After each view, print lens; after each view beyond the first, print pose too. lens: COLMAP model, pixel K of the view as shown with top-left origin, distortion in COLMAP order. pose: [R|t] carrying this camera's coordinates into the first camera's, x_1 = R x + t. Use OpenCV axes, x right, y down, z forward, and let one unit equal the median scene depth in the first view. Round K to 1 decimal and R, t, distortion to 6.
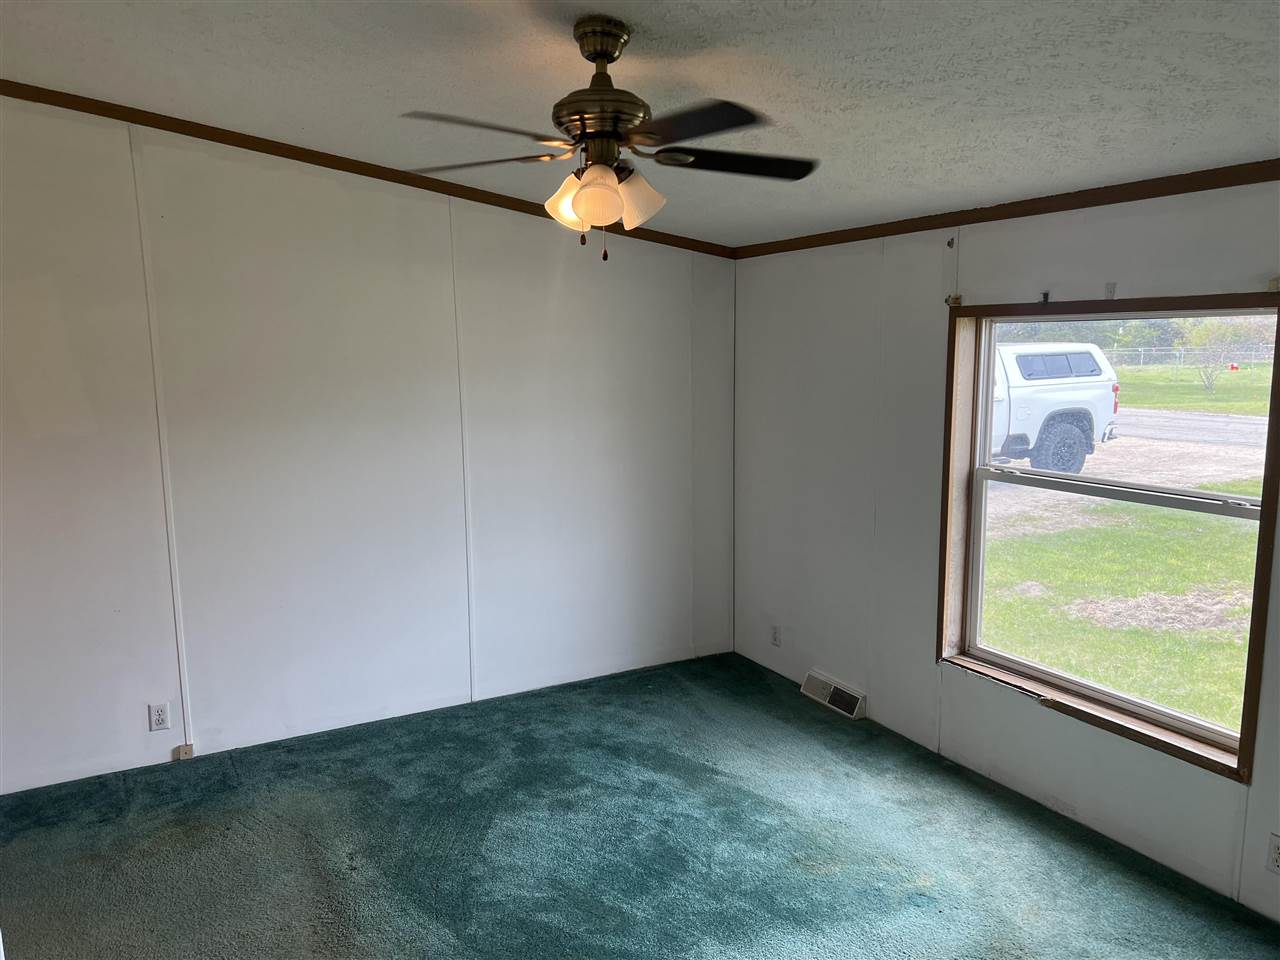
lens RADIAL K [[952.8, 0, 634.2], [0, 952.8, 471.8], [0, 0, 1]] dist [0.084597, -0.093145]
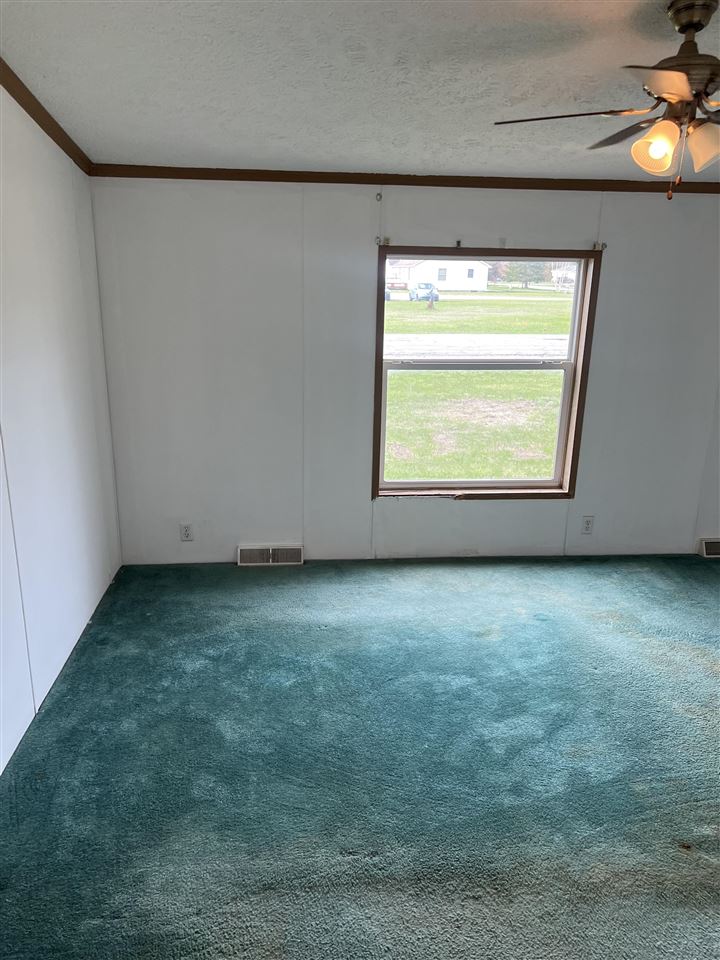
lens RADIAL K [[714.6, 0, 360.0], [0, 714.6, 480.0], [0, 0, 1]] dist [0.084597, -0.093145]
pose [[0.390928, -0.236349, 0.889559, -0.690926], [0.104957, 0.971612, 0.212025, -0.066701], [-0.914418, 0.010479, 0.404637, 0.613338]]
